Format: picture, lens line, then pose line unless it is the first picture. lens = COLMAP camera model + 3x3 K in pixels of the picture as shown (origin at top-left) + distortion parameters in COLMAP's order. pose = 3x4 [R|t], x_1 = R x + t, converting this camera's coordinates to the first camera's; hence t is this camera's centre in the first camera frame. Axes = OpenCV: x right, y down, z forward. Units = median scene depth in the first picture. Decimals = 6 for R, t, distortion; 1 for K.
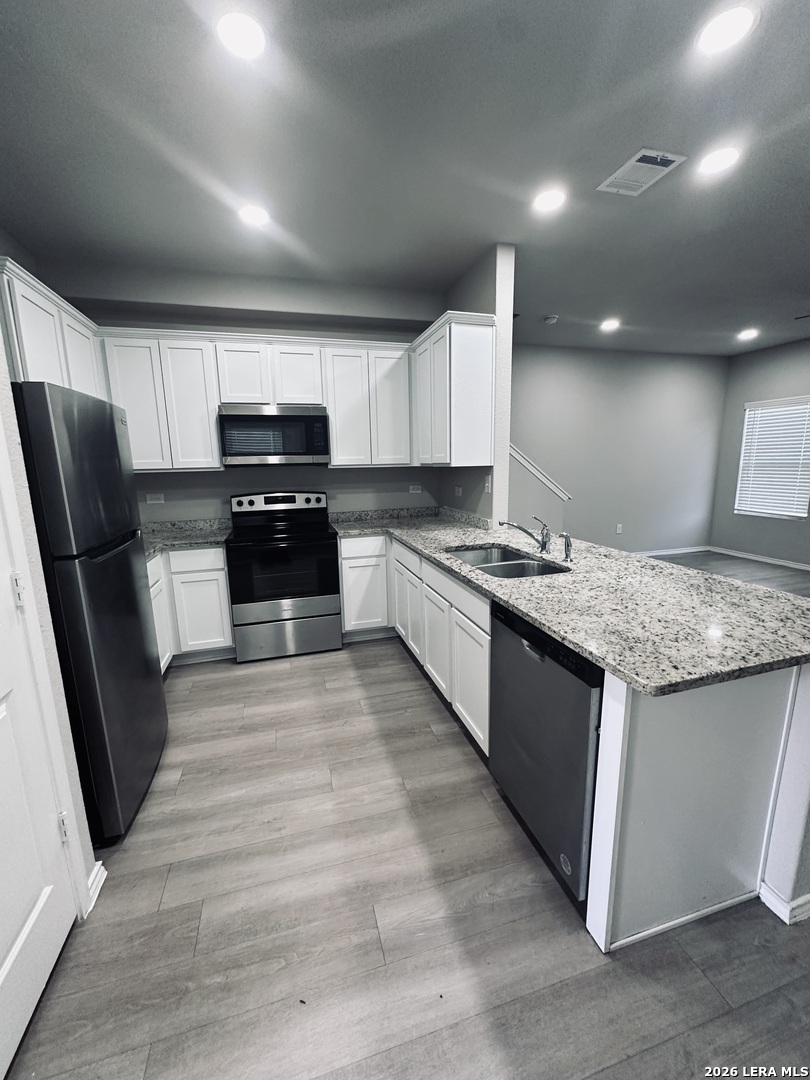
lens RADIAL K [[433.7, 0, 403.1], [0, 433.7, 540.6], [0, 0, 1]] dist [-0.002596, 0.000532]
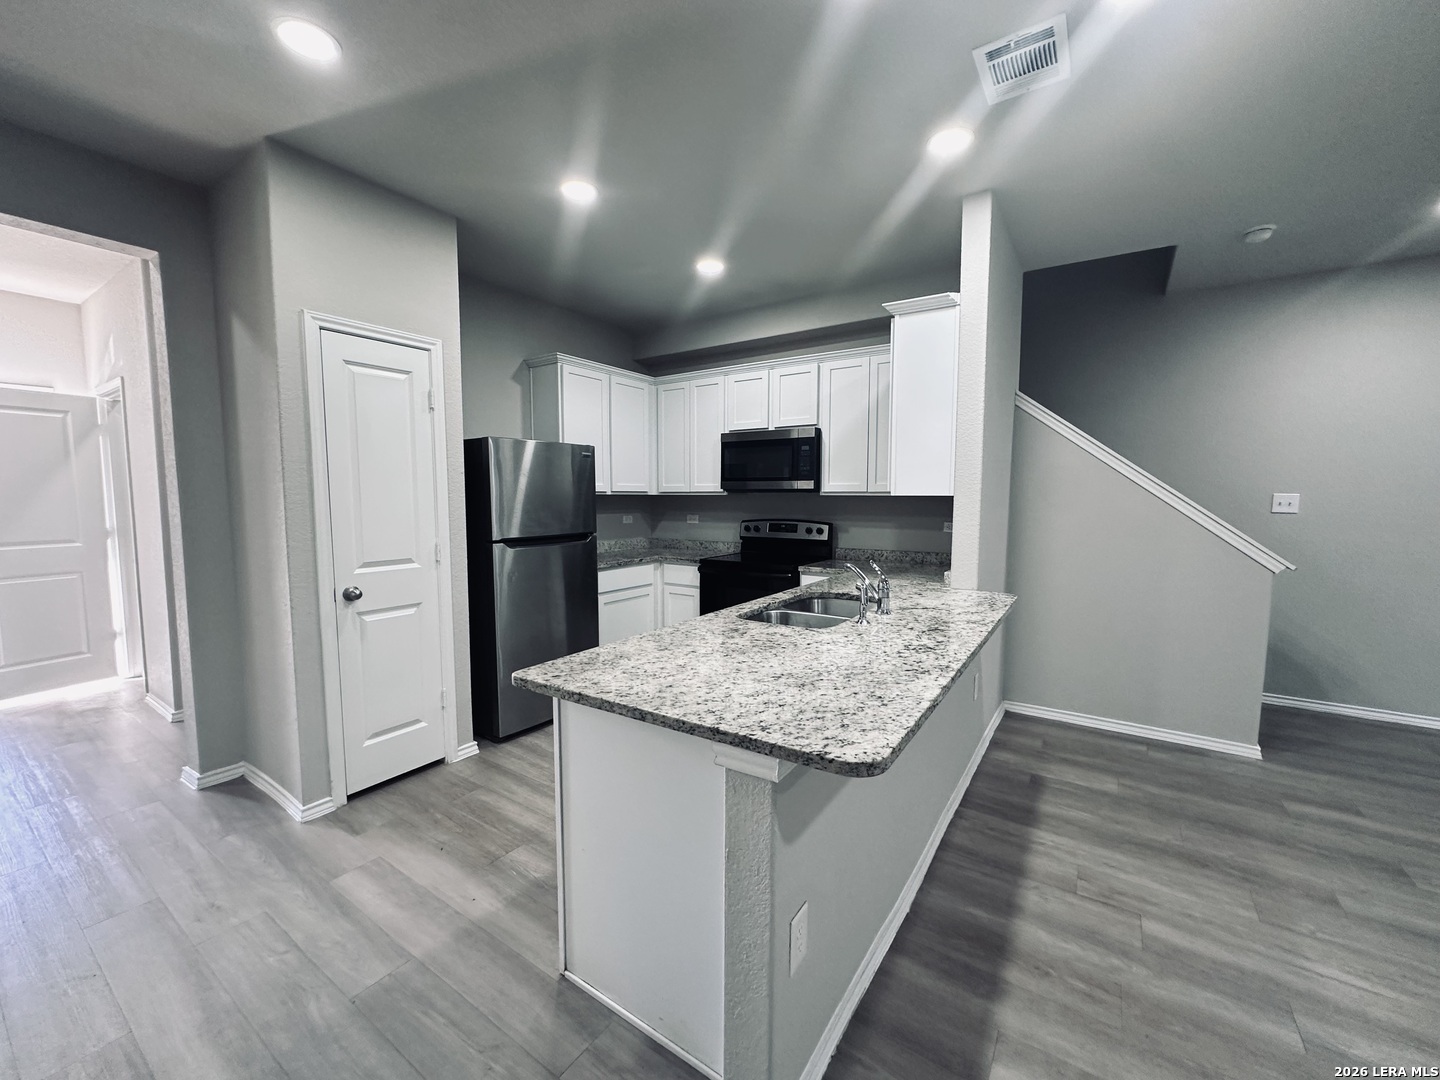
lens RADIAL K [[575.8, 0, 721.3], [0, 575.8, 541.6], [0, 0, 1]] dist [-0.002709, 0.000404]
pose [[0.644887, 0.083944, -0.759654, 0.881441], [-0.152598, 0.988079, -0.020359, -0.030076], [0.748889, 0.129051, 0.650009, 0.157503]]
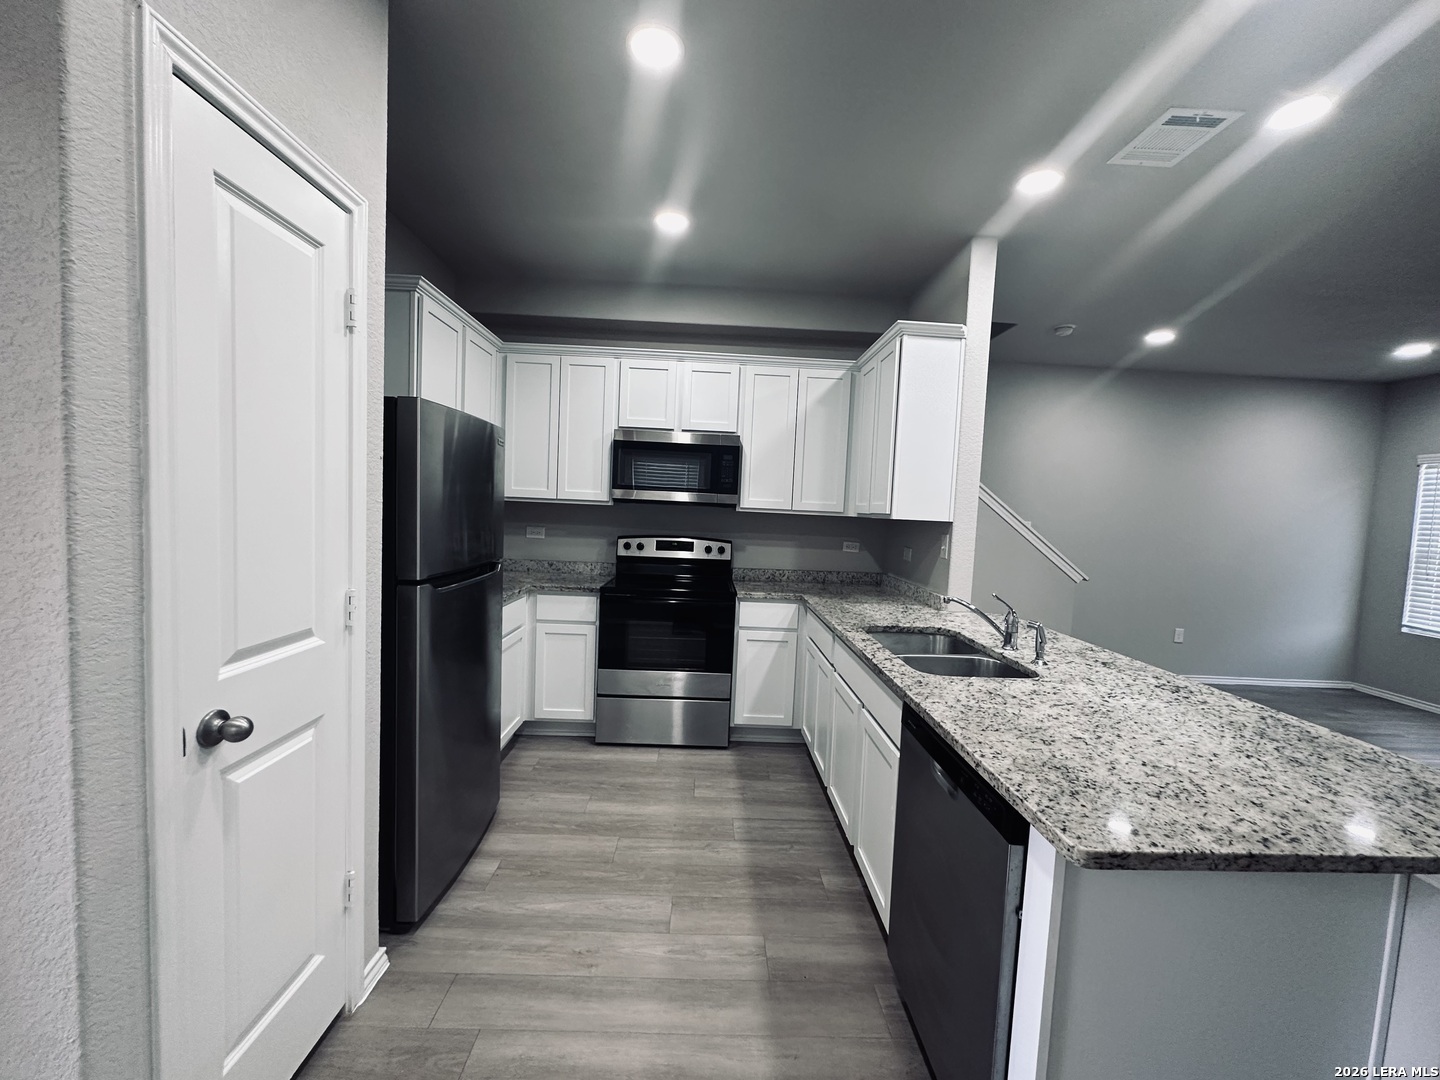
lens RADIAL K [[575.8, 0, 721.3], [0, 575.8, 541.6], [0, 0, 1]] dist [-0.002709, 0.000404]
pose [[0.966389, 0.079211, -0.244577, 0.093682], [-0.108984, 0.987862, -0.110687, 0.011036], [0.232841, 0.133621, 0.963291, -0.016725]]
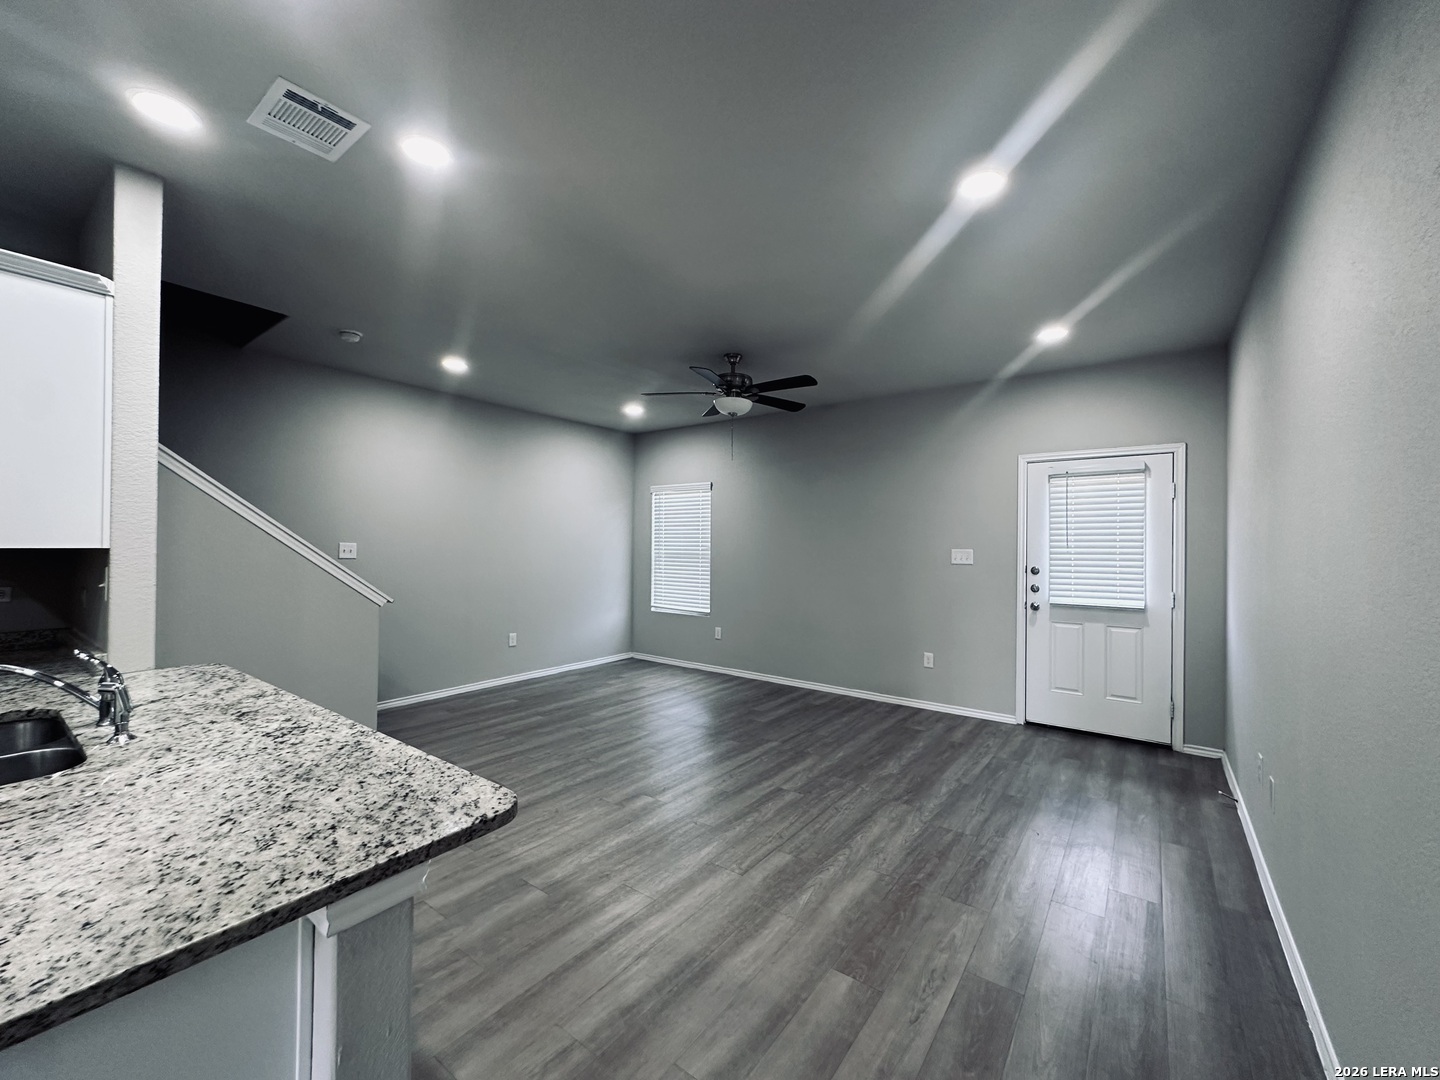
lens RADIAL K [[578.3, 0, 718.9], [0, 578.3, 542.2], [0, 0, 1]] dist [-0.002596, 0.000532]
pose [[0.794691, 0.029256, 0.606308, 0.476258], [0.085156, 0.983587, -0.159075, -0.011368], [-0.601011, 0.178046, 0.779157, 0.034207]]
